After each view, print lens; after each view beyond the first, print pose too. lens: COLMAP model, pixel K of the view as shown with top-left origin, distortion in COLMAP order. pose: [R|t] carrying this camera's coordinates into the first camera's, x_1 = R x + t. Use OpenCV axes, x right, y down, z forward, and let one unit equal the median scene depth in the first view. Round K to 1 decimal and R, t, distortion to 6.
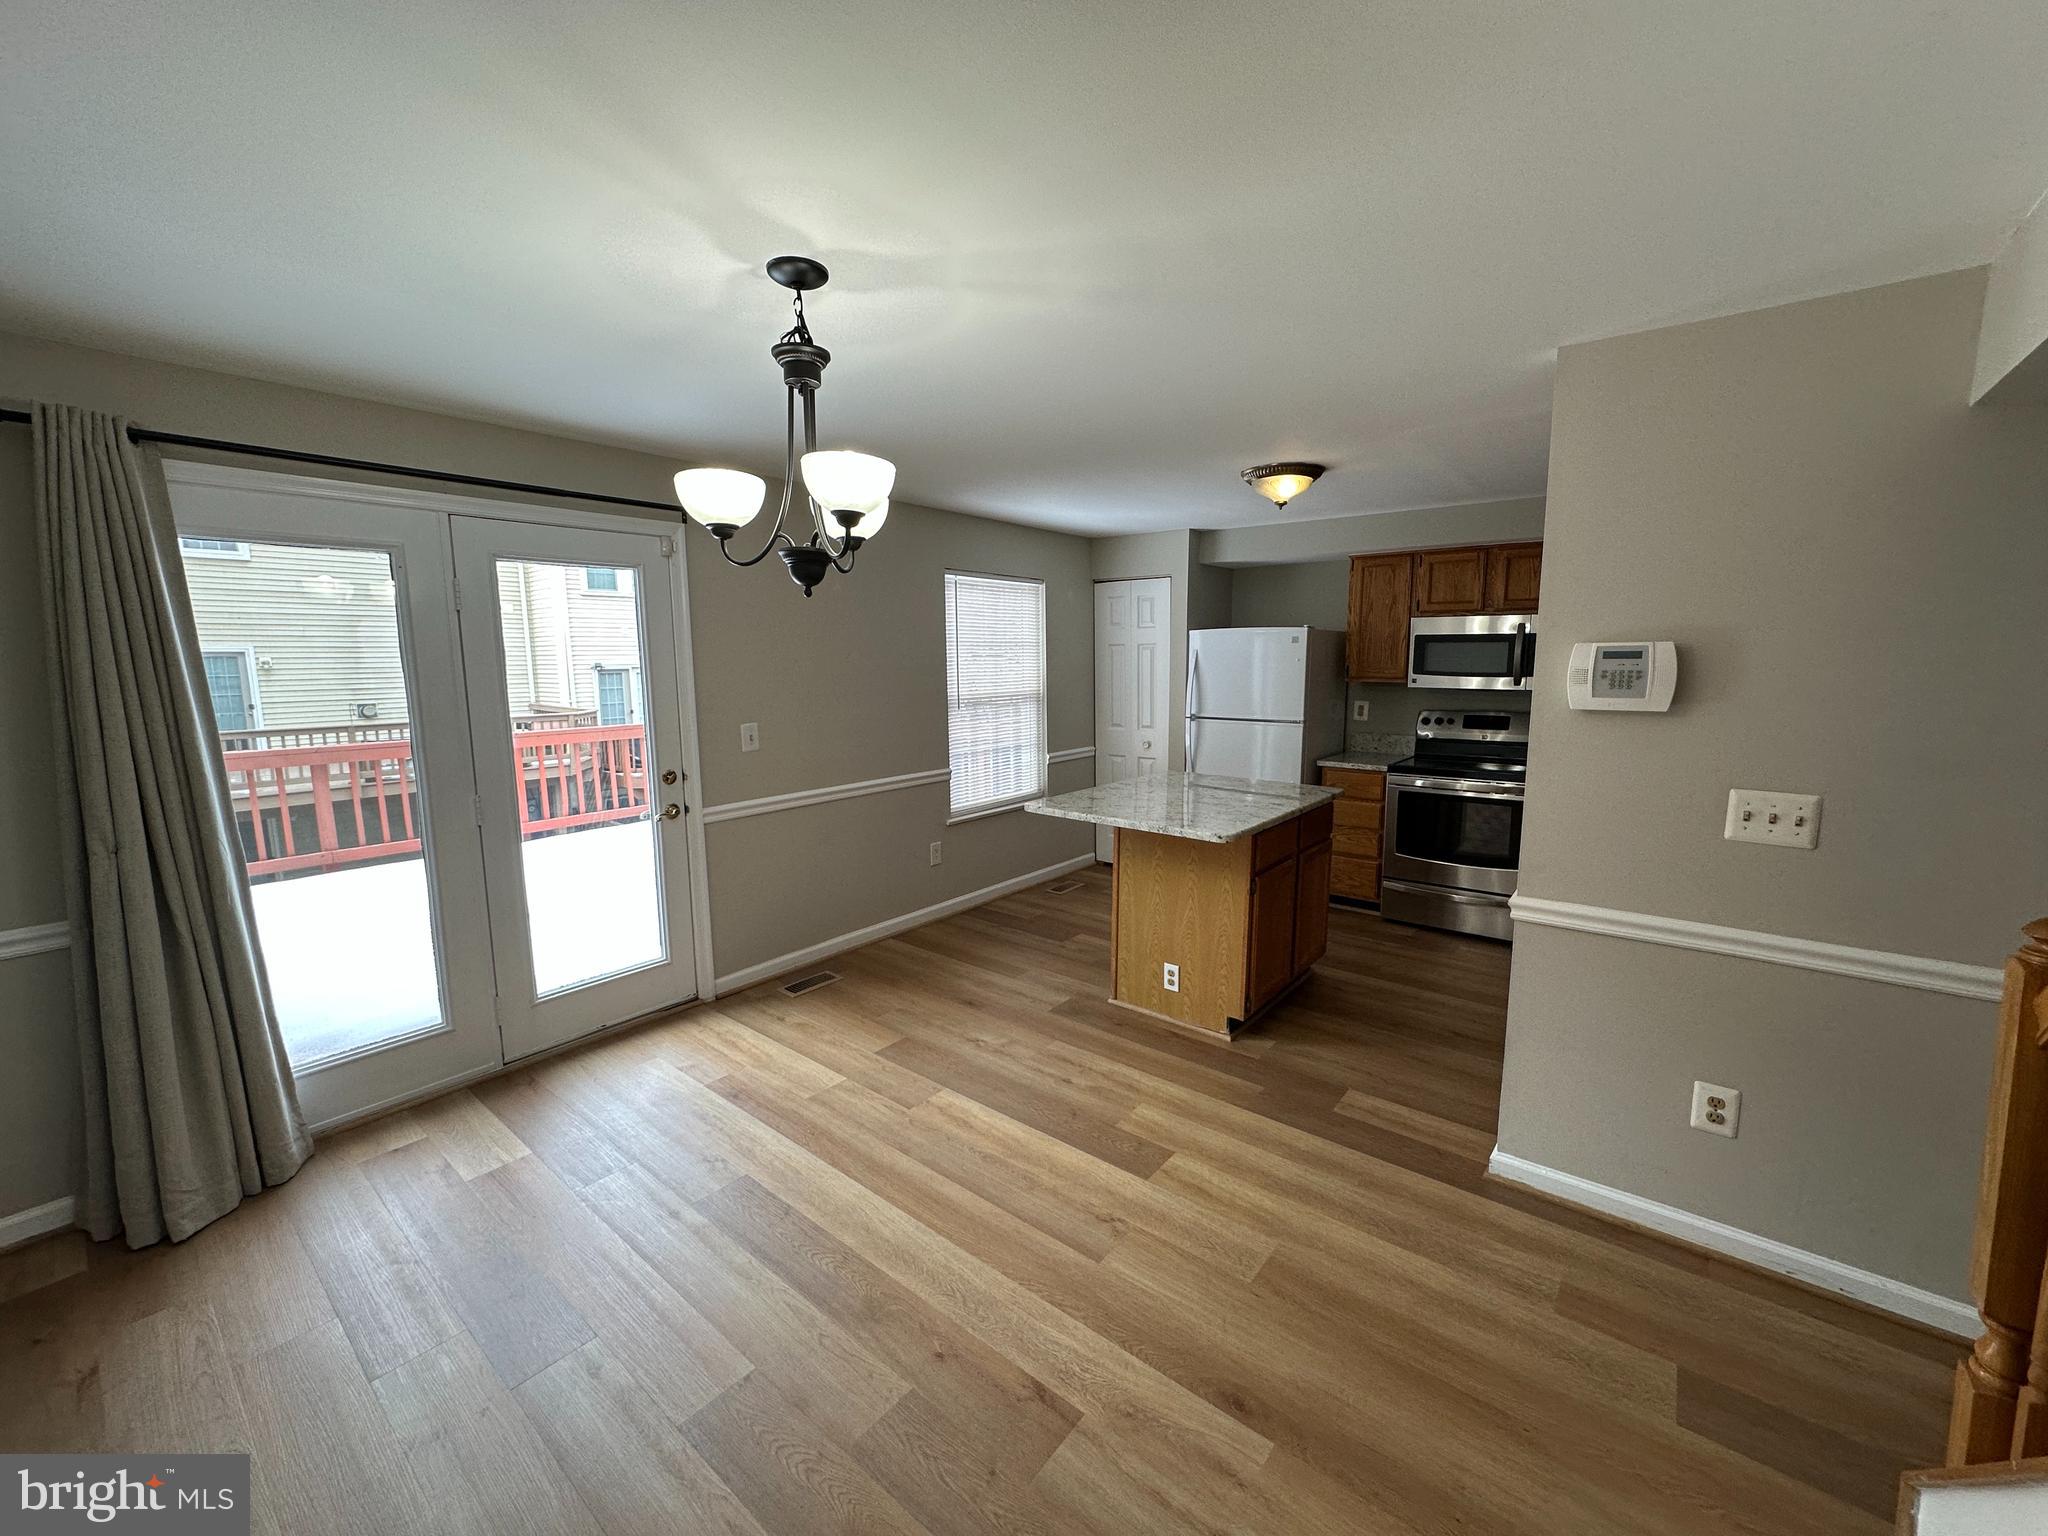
lens RADIAL K [[812.1, 0, 1024.1], [0, 812.1, 765.0], [0, 0, 1]] dist [-0.006448, 0.000801]
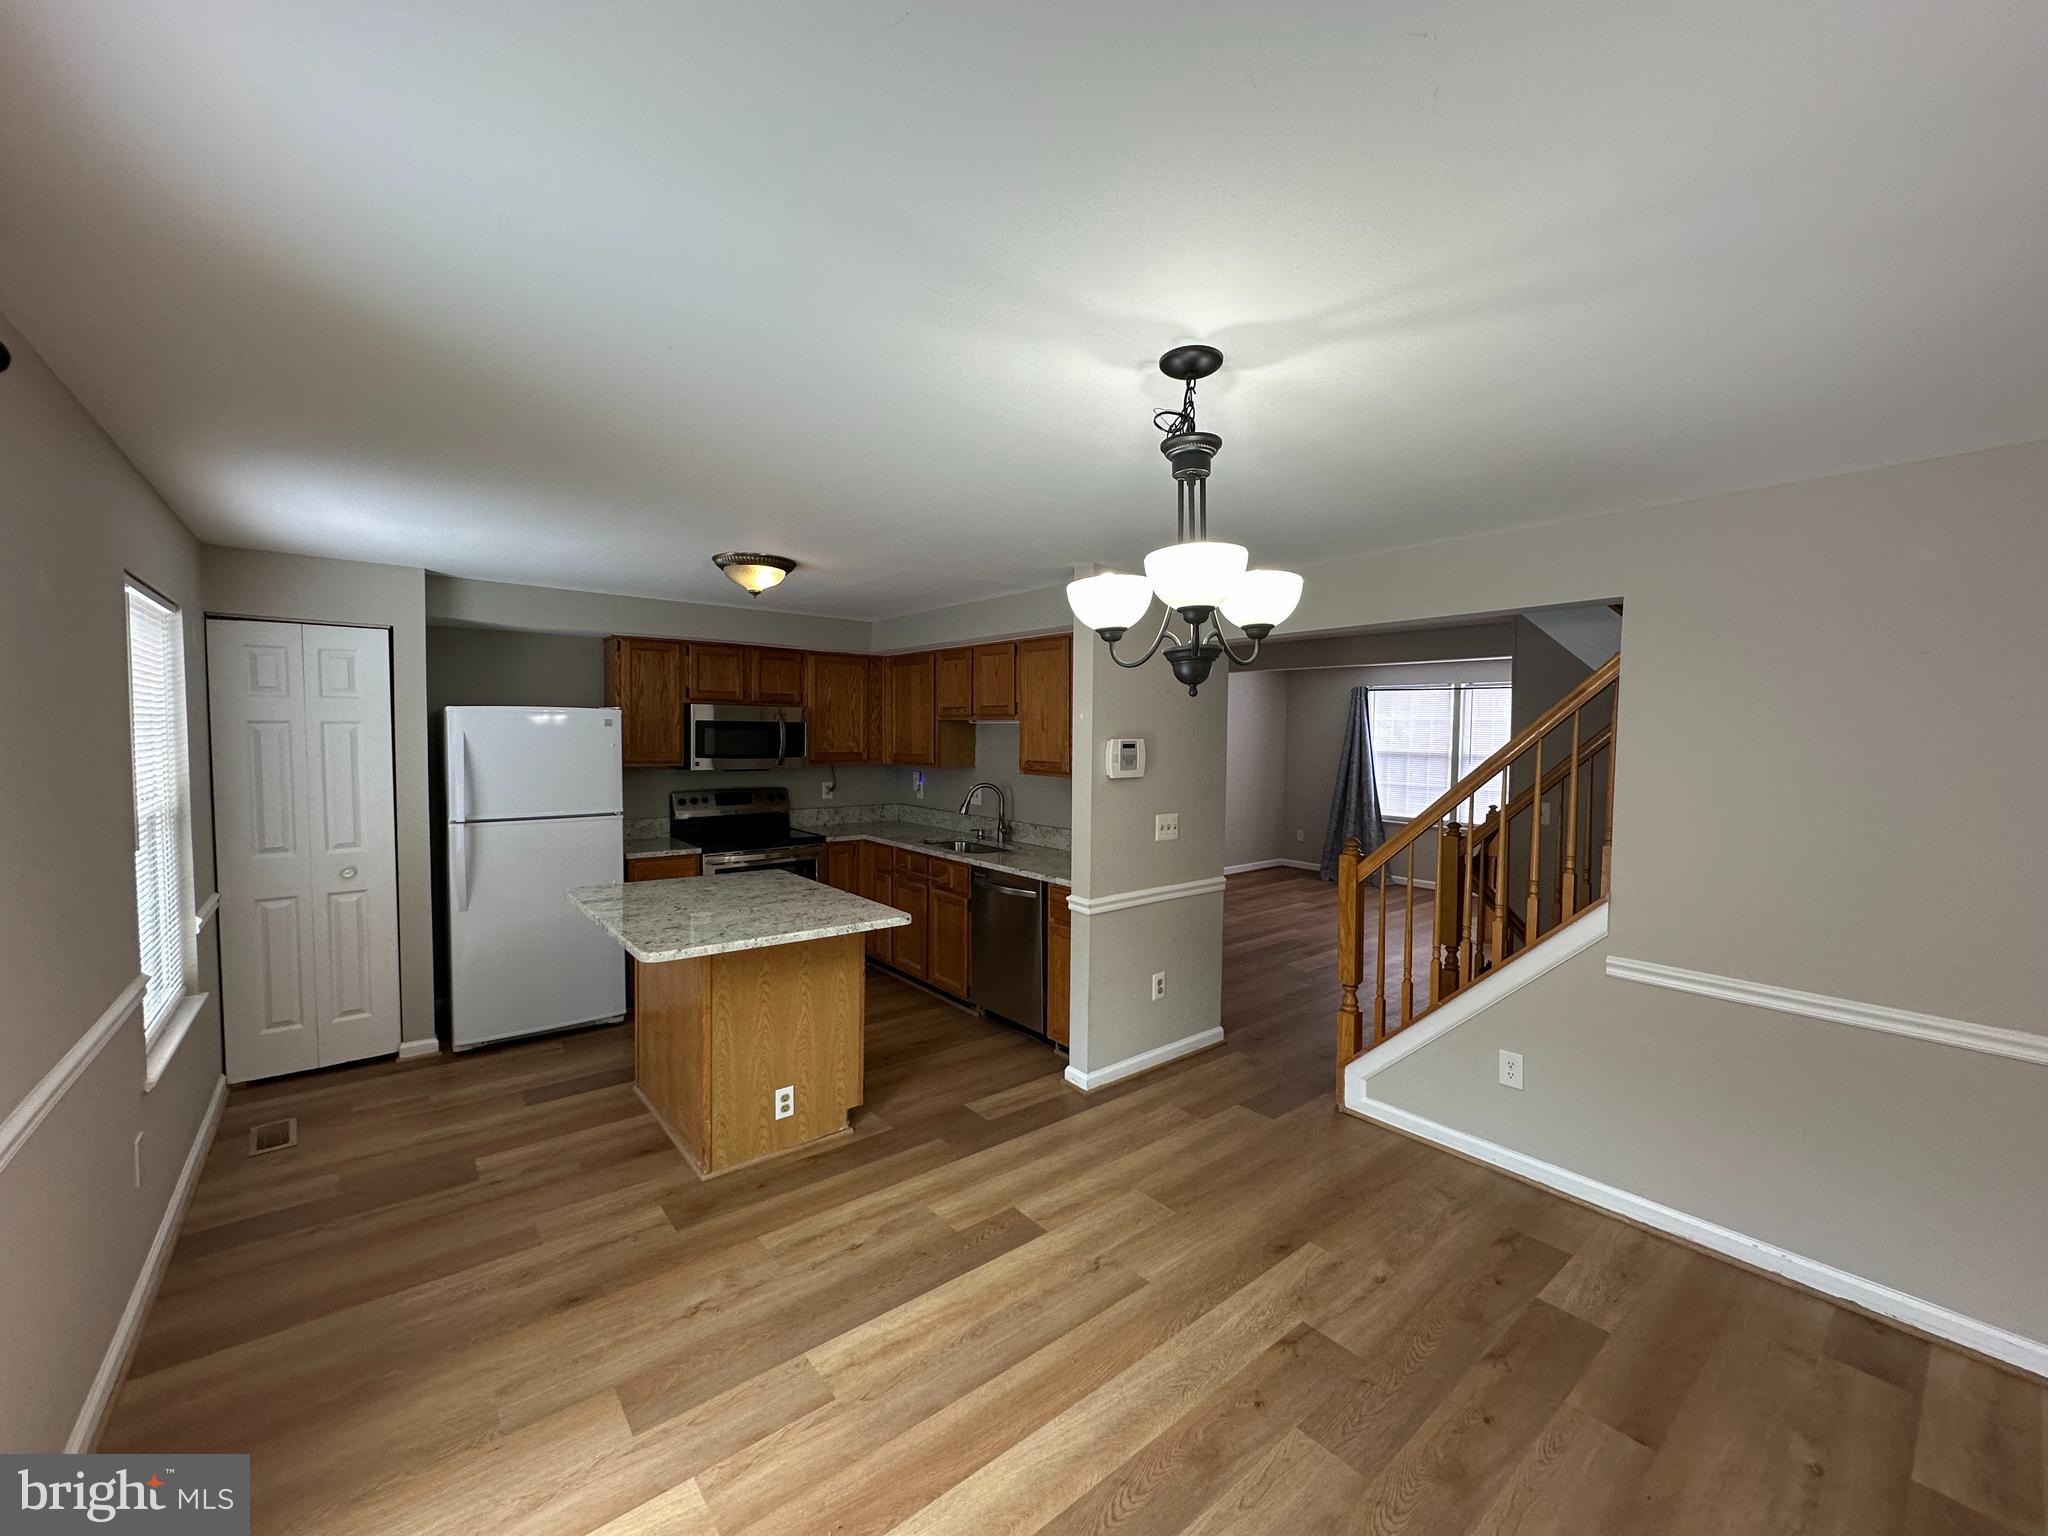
lens RADIAL K [[812.1, 0, 1024.1], [0, 812.1, 765.0], [0, 0, 1]] dist [-0.006448, 0.000801]
pose [[0.205592, -0.033211, 0.978074, -0.780277], [0.121441, 0.992565, 0.008176, -0.102978], [-0.971074, 0.117097, 0.208096, 0.643153]]
